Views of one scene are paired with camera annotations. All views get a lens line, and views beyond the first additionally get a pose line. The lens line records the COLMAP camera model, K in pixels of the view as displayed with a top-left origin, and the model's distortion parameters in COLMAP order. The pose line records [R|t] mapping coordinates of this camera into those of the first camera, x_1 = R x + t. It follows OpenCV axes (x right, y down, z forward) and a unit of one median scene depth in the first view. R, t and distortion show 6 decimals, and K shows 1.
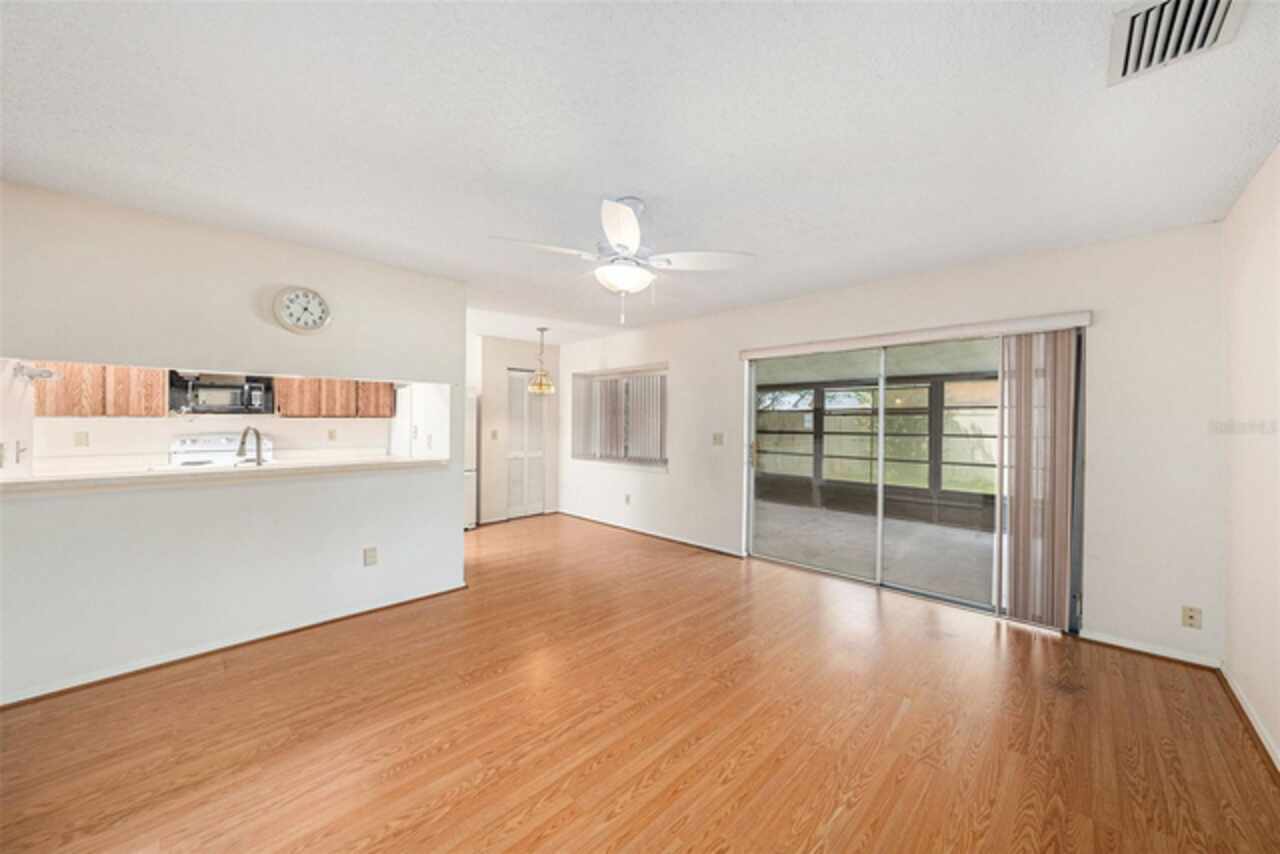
lens RADIAL K [[455.0, 0, 631.8], [0, 455.0, 423.7], [0, 0, 1]] dist [-0.030314, 0.009114]
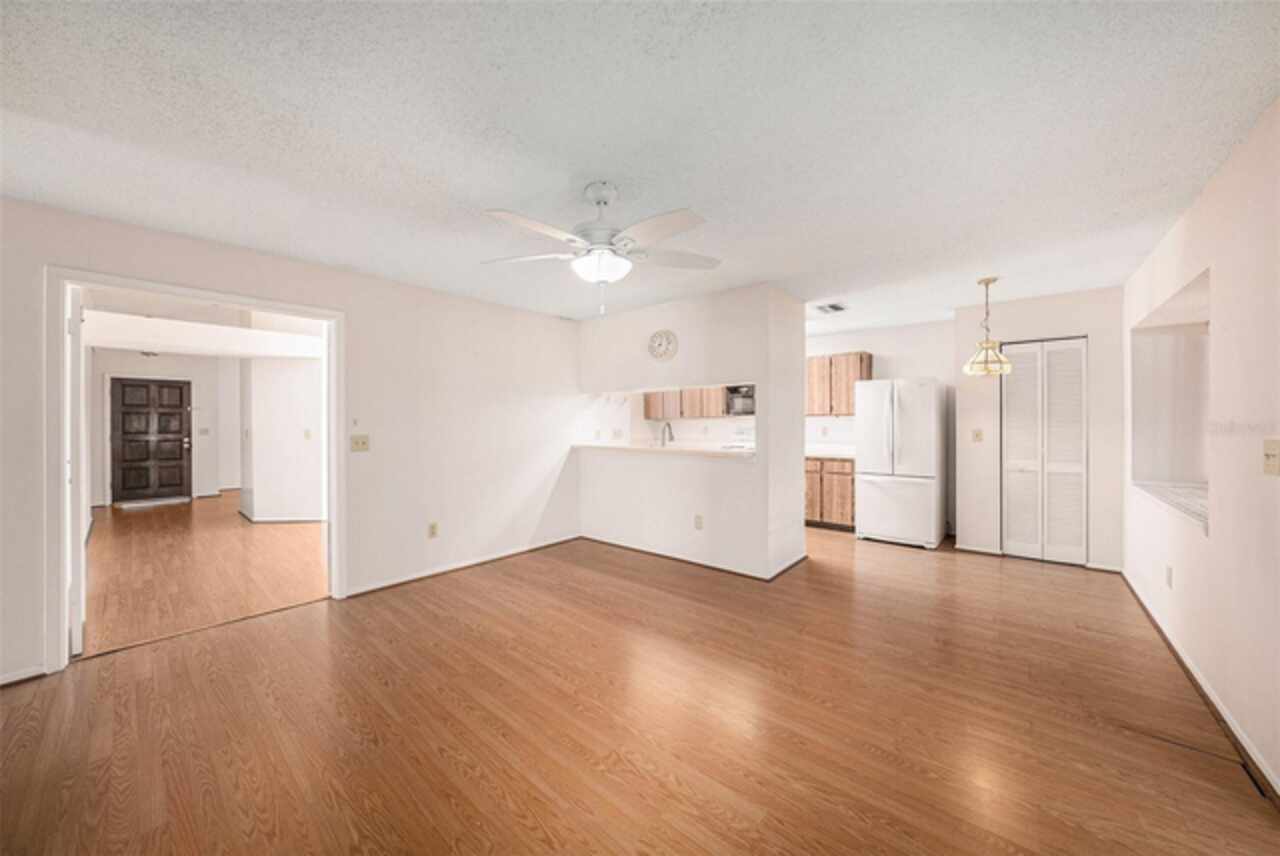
lens RADIAL K [[448.0, 0, 660.2], [0, 448.0, 425.7], [0, 0, 1]] dist [-0.019764, 0.004089]
pose [[0.106875, 0.004121, -0.994264, 0.710388], [0.002826, 0.999986, 0.004448, 0.007607], [0.994268, -0.003285, 0.106862, 0.759664]]
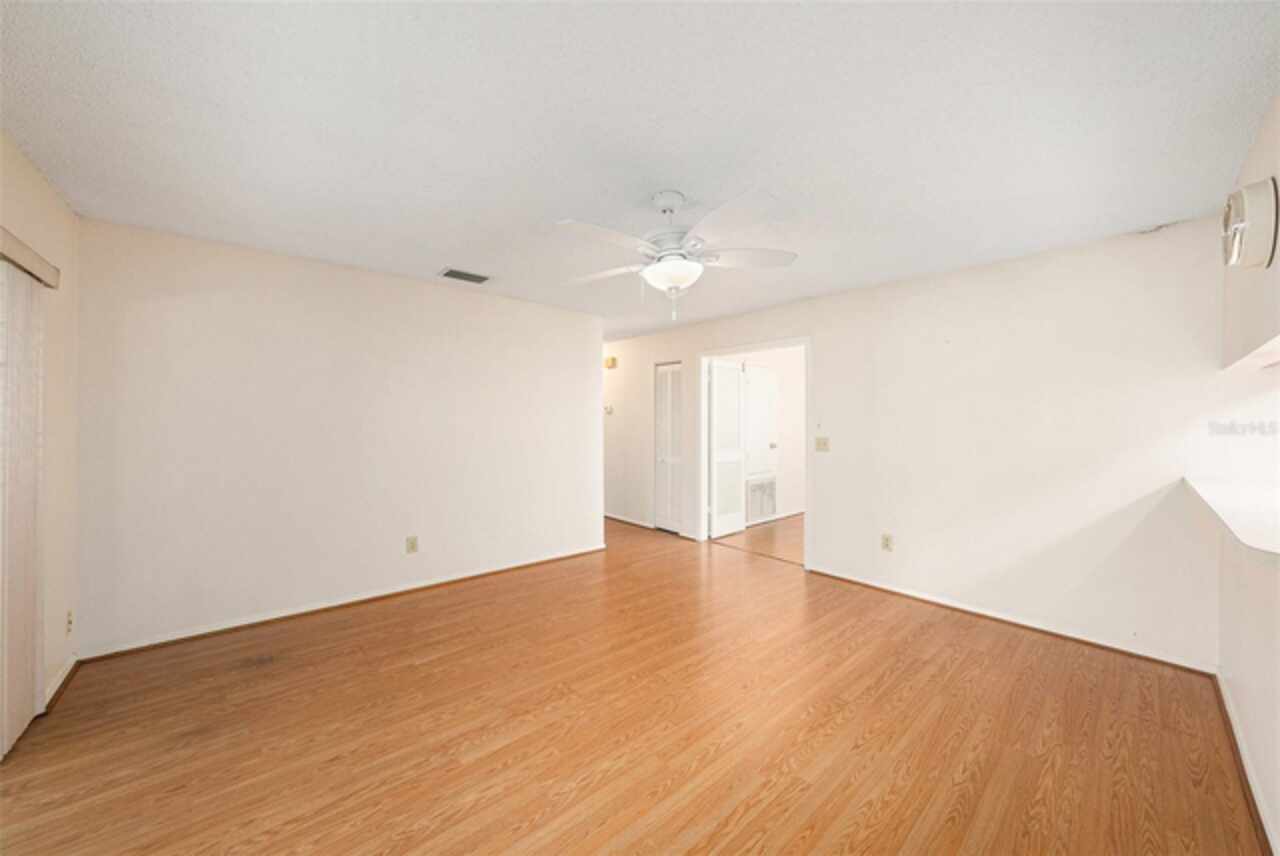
lens RADIAL K [[455.0, 0, 631.8], [0, 455.0, 424.7], [0, 0, 1]] dist [-0.030314, 0.009114]
pose [[-0.996998, -0.007709, 0.077039, 0.011188], [-0.007181, 0.999949, 0.007136, -0.006621], [-0.077090, 0.006562, -0.997003, 1.452665]]
